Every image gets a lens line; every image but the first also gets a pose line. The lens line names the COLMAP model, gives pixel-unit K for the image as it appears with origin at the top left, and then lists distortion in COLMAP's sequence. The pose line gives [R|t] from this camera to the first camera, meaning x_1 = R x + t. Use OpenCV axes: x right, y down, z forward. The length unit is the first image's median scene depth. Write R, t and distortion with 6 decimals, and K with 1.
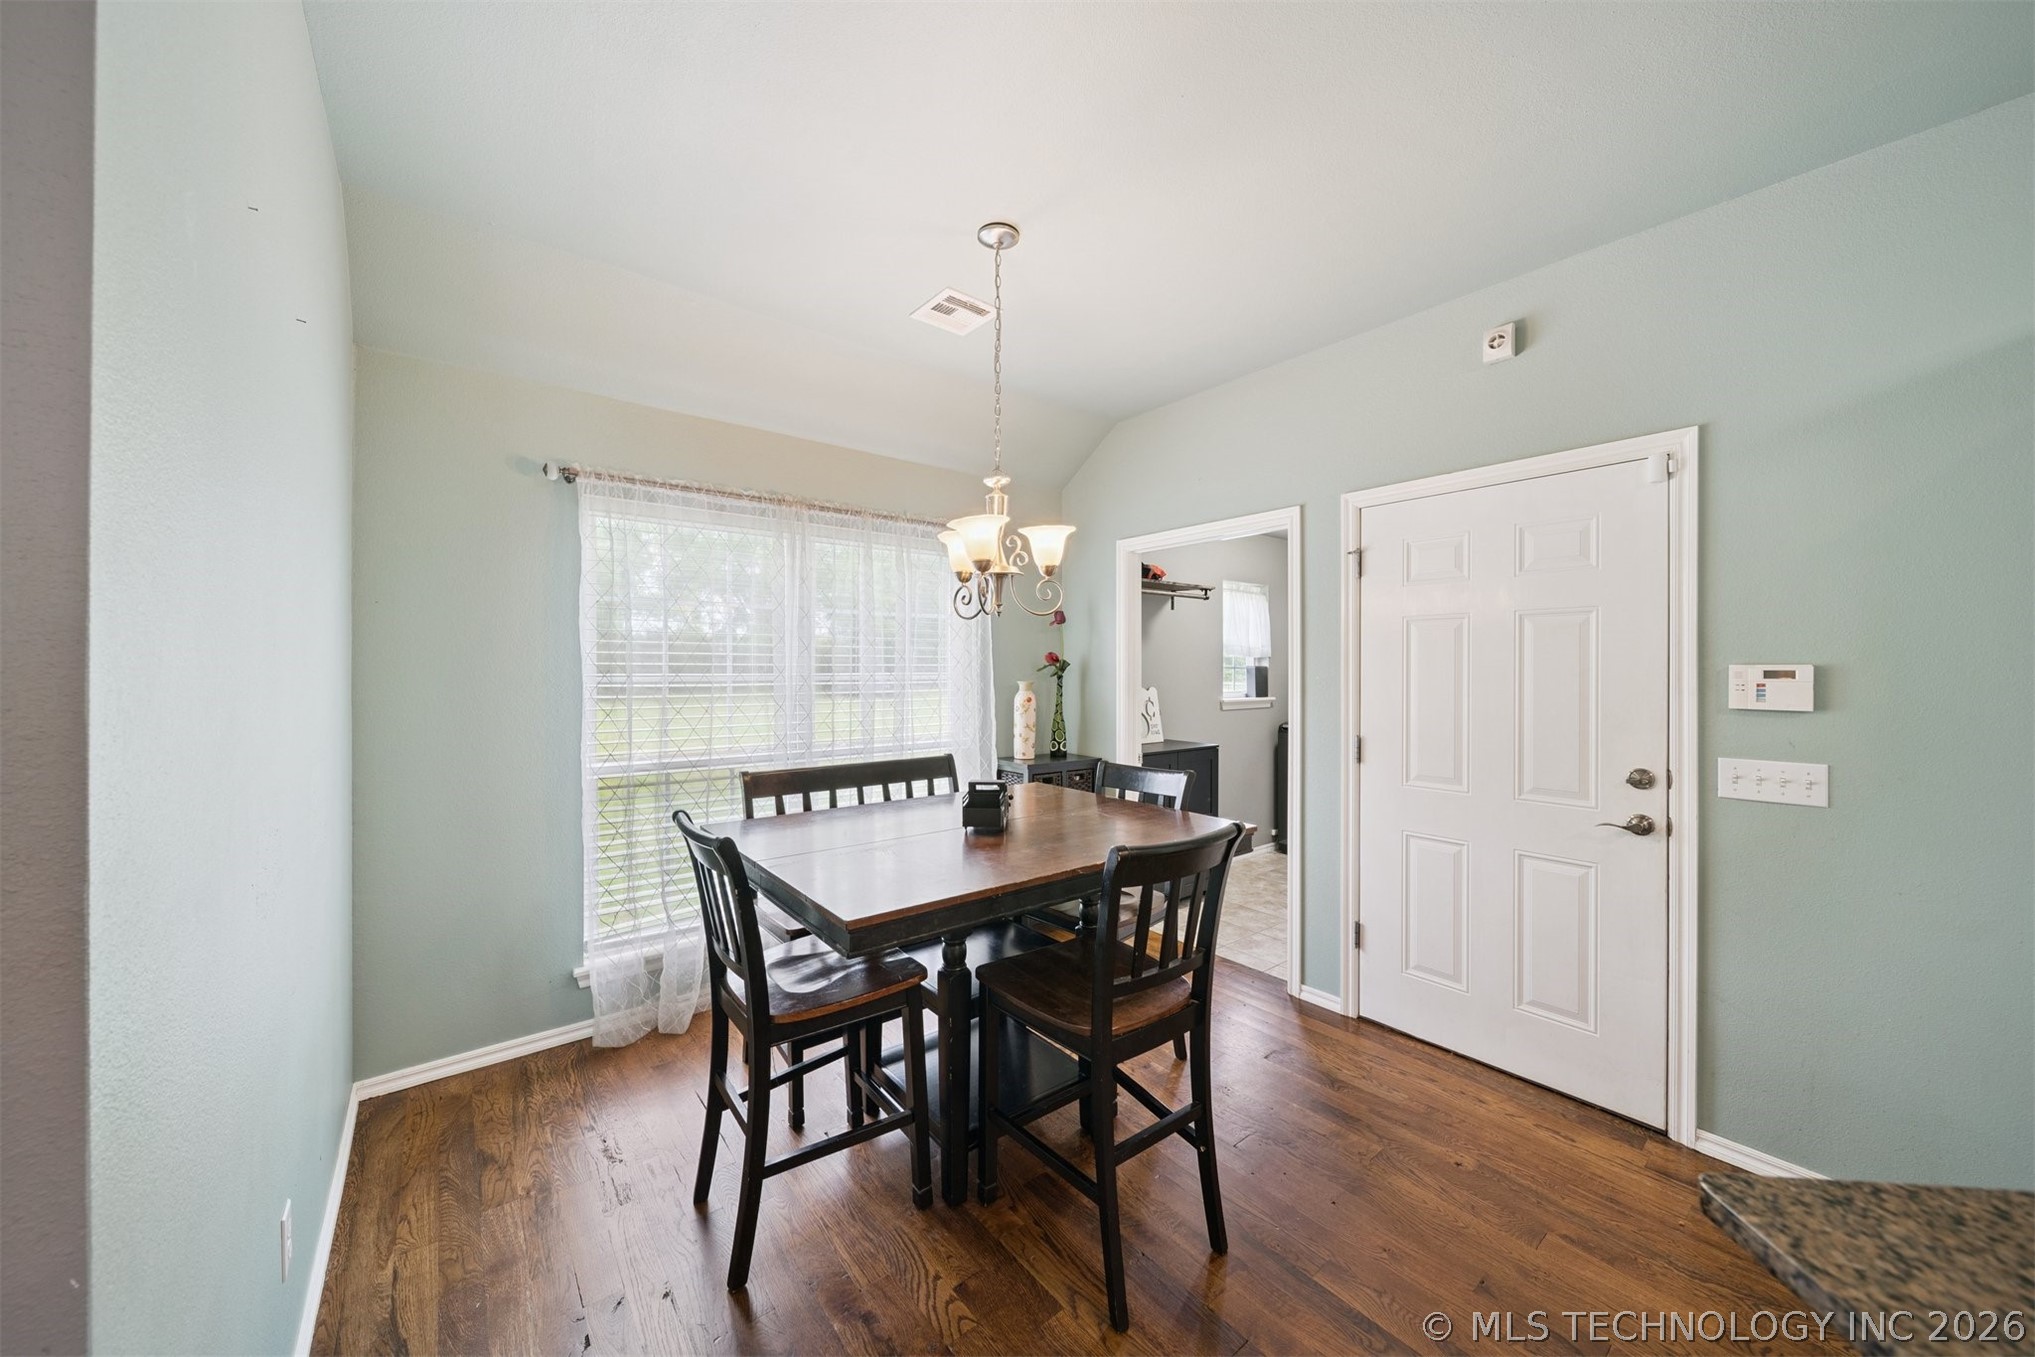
lens RADIAL K [[715.1, 0, 1001.4], [0, 715.1, 669.5], [0, 0, 1]] dist [0.000175, 0.000132]
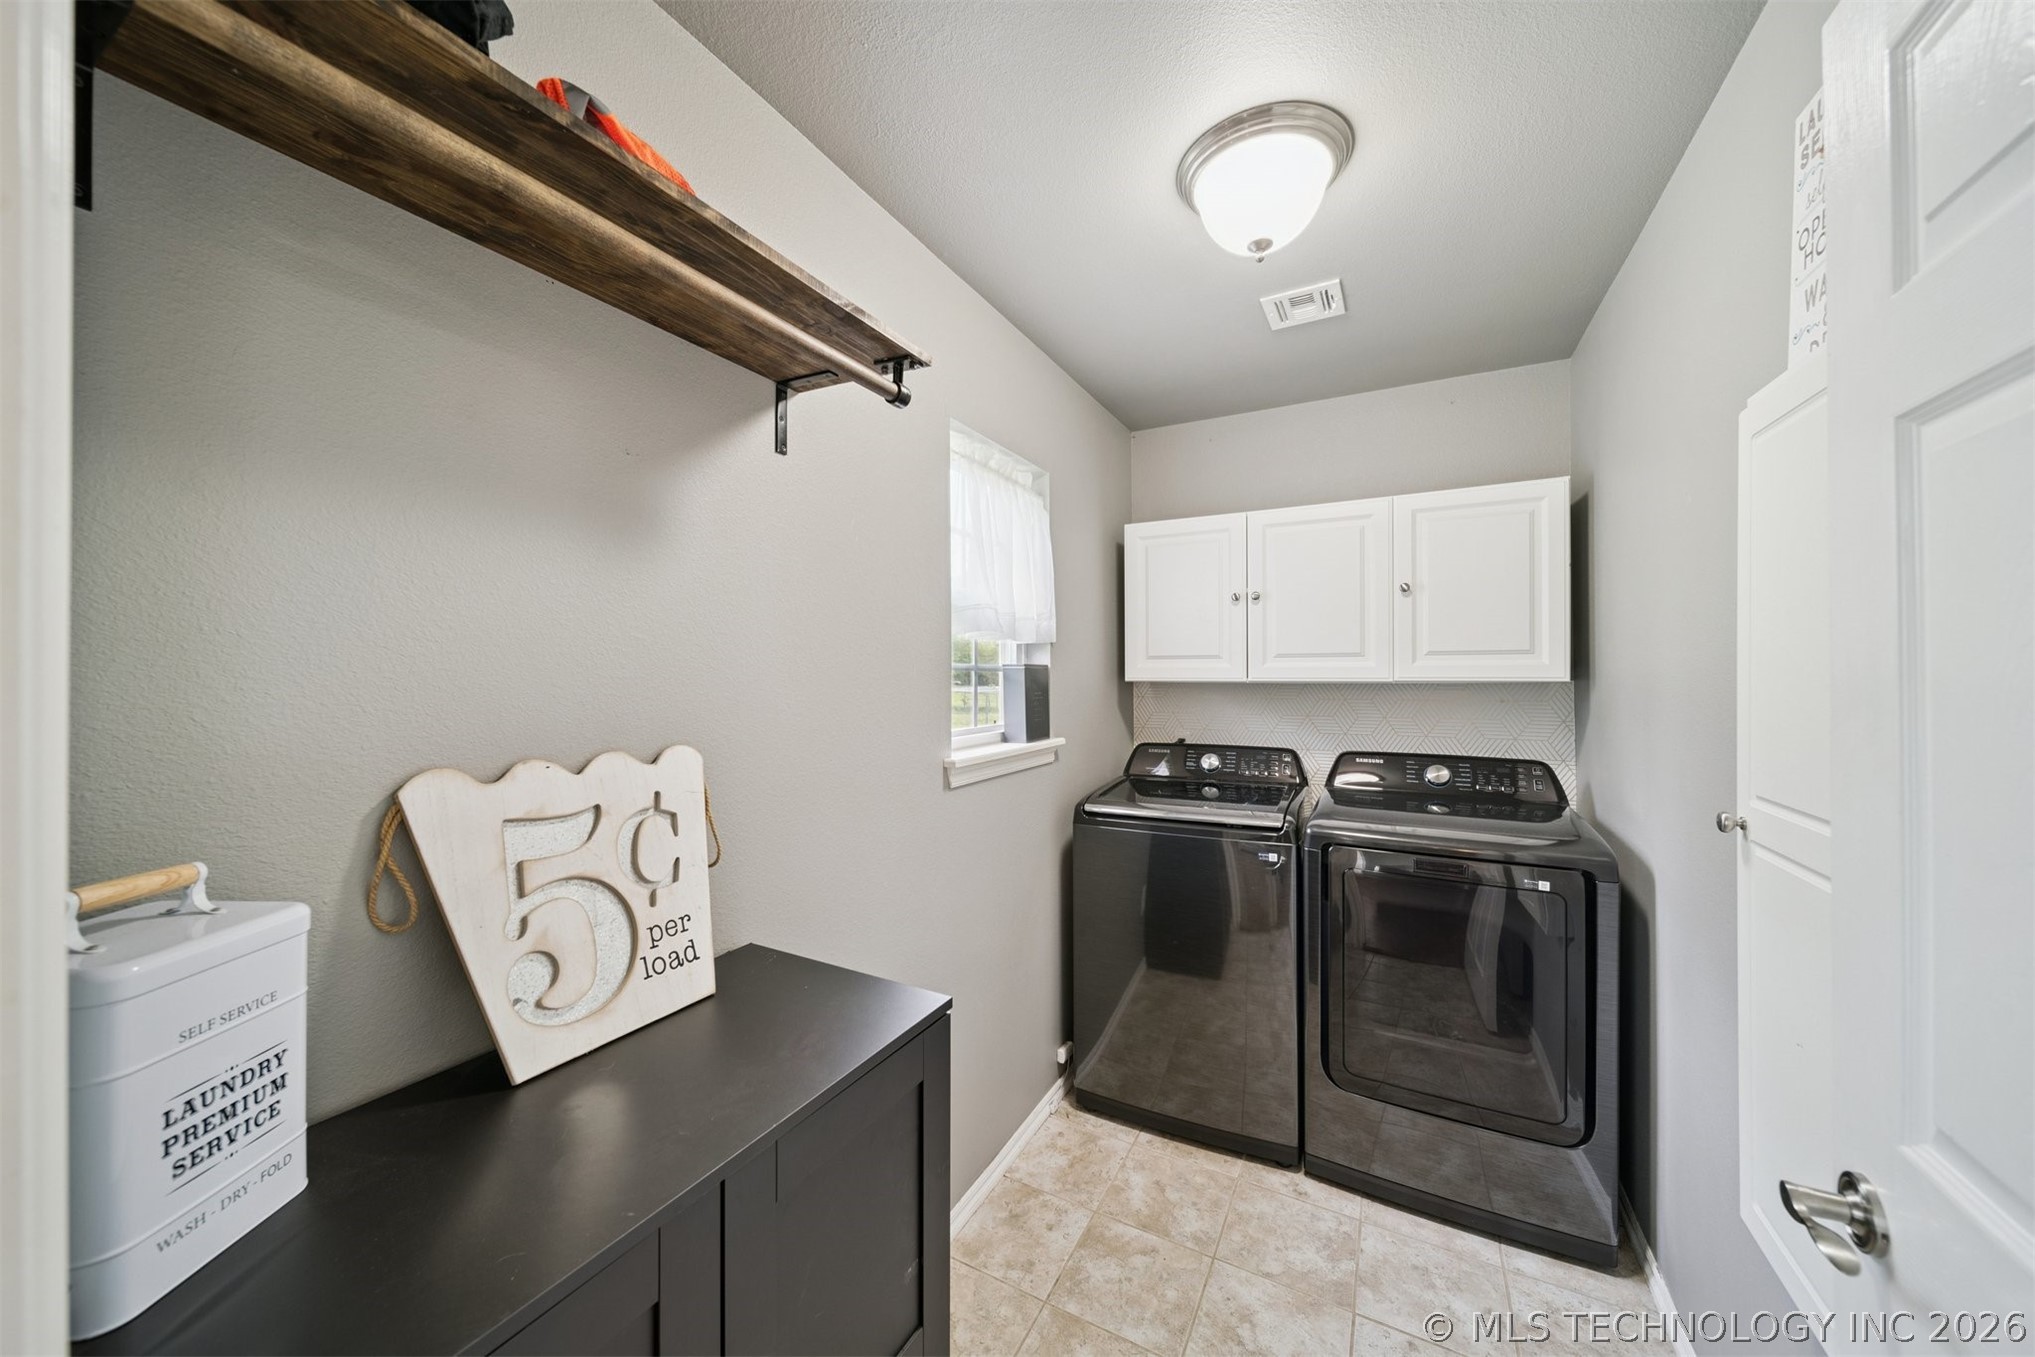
lens RADIAL K [[715.1, 0, 1006.1], [0, 715.1, 673.1], [0, 0, 1]] dist [0.000175, 0.000132]
pose [[0.918262, -0.002610, 0.395964, 0.361042], [0.003245, 0.999994, -0.000933, 0.000753], [-0.395960, 0.002142, 0.918265, 1.230921]]
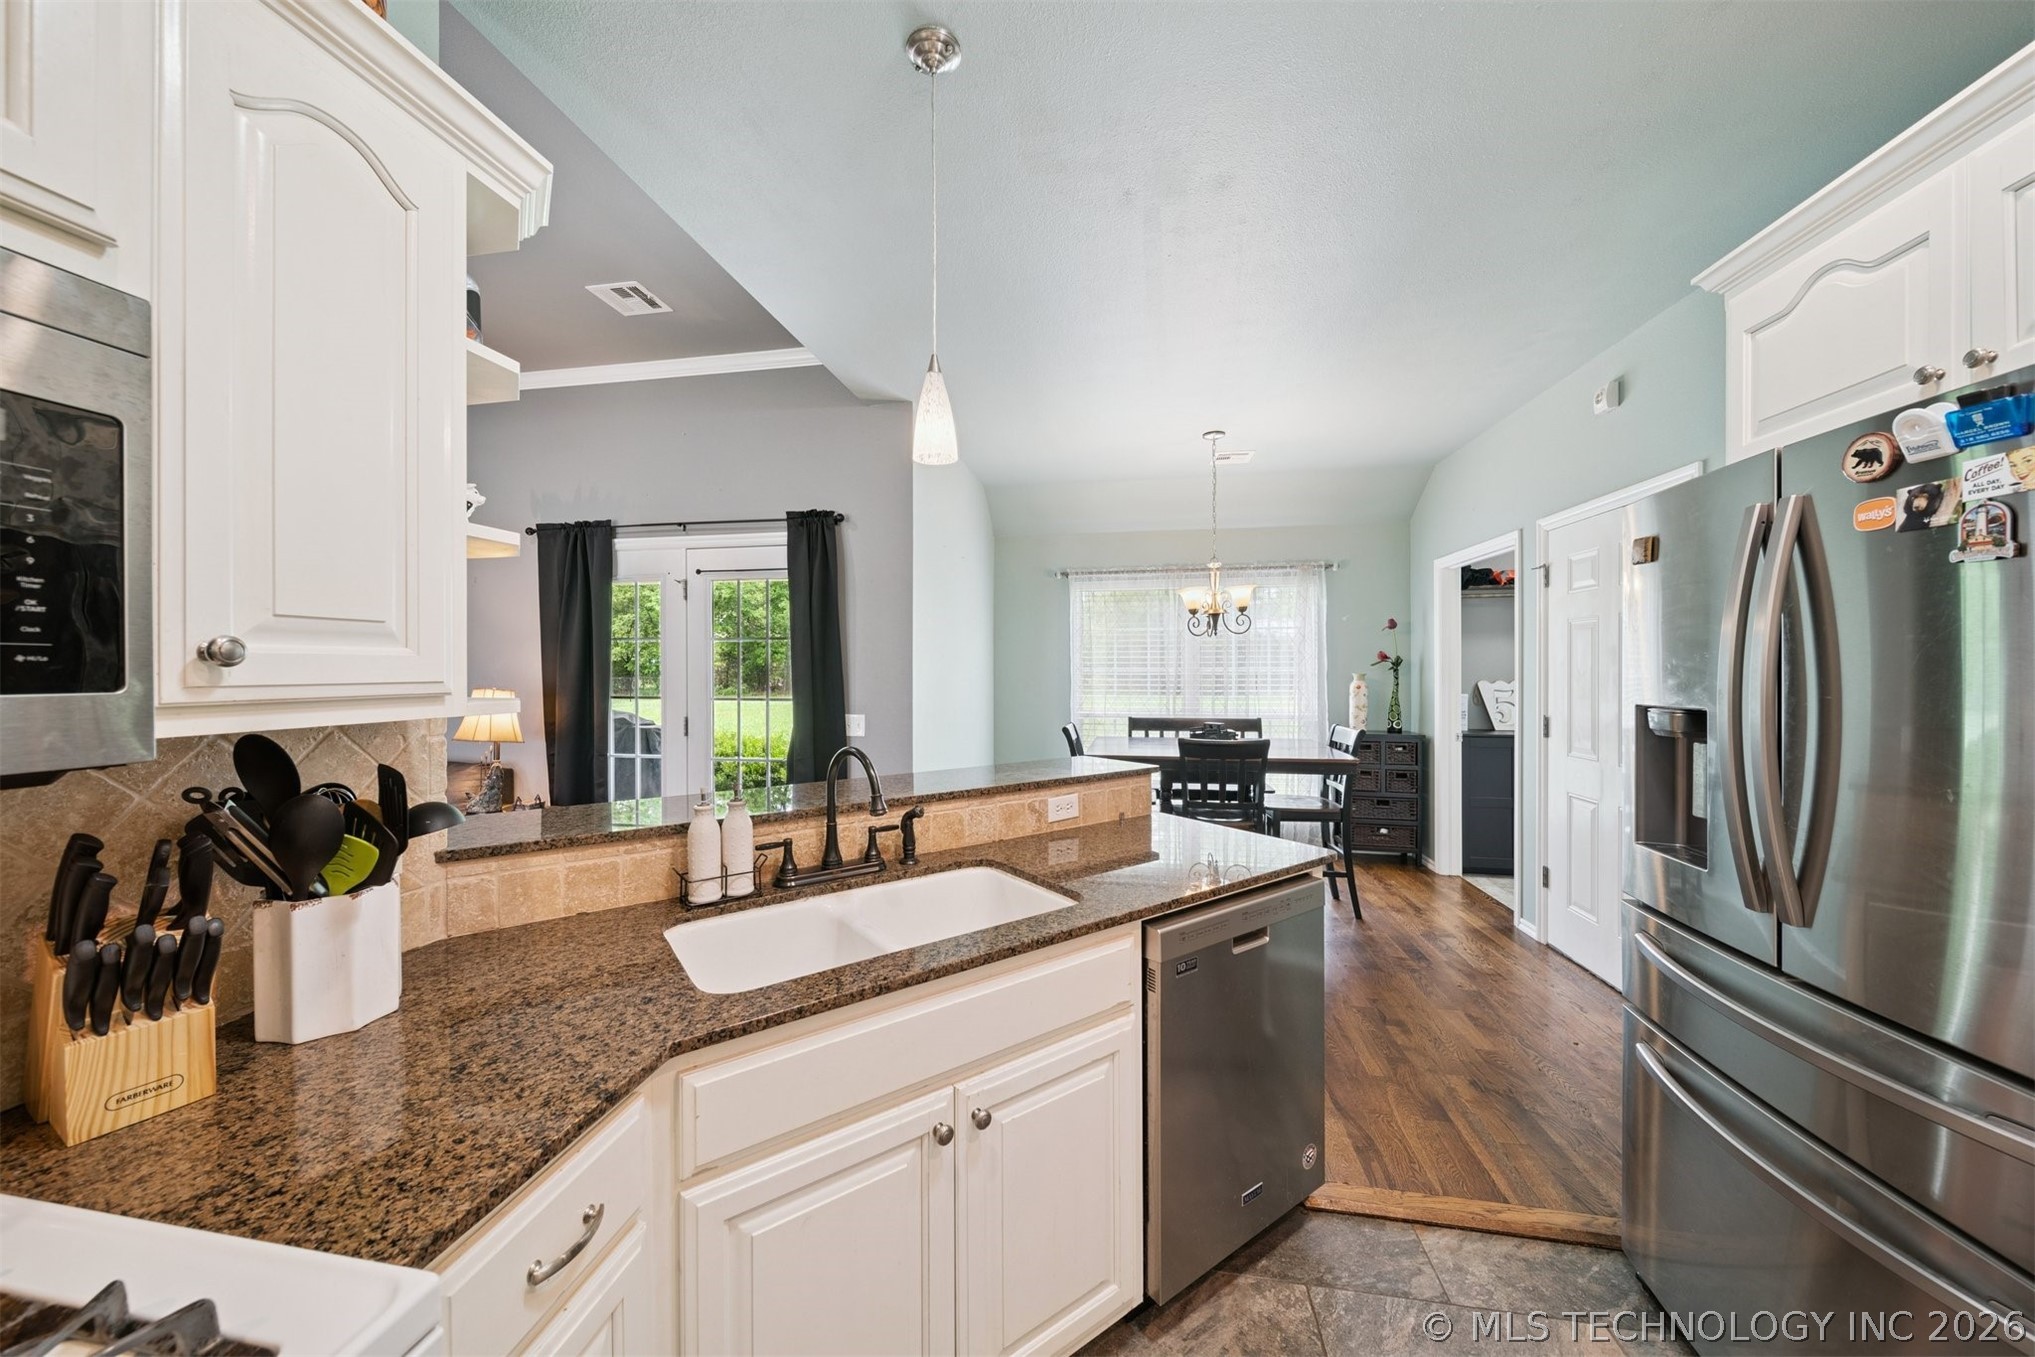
lens RADIAL K [[715.1, 0, 998.8], [0, 715.1, 668.9], [0, 0, 1]] dist [0.000175, 0.000132]
pose [[0.662299, -0.000285, -0.749240, 0.808219], [0.000119, 1.000000, -0.000276, 0.012489], [0.749240, 0.000094, 0.662299, -0.532125]]
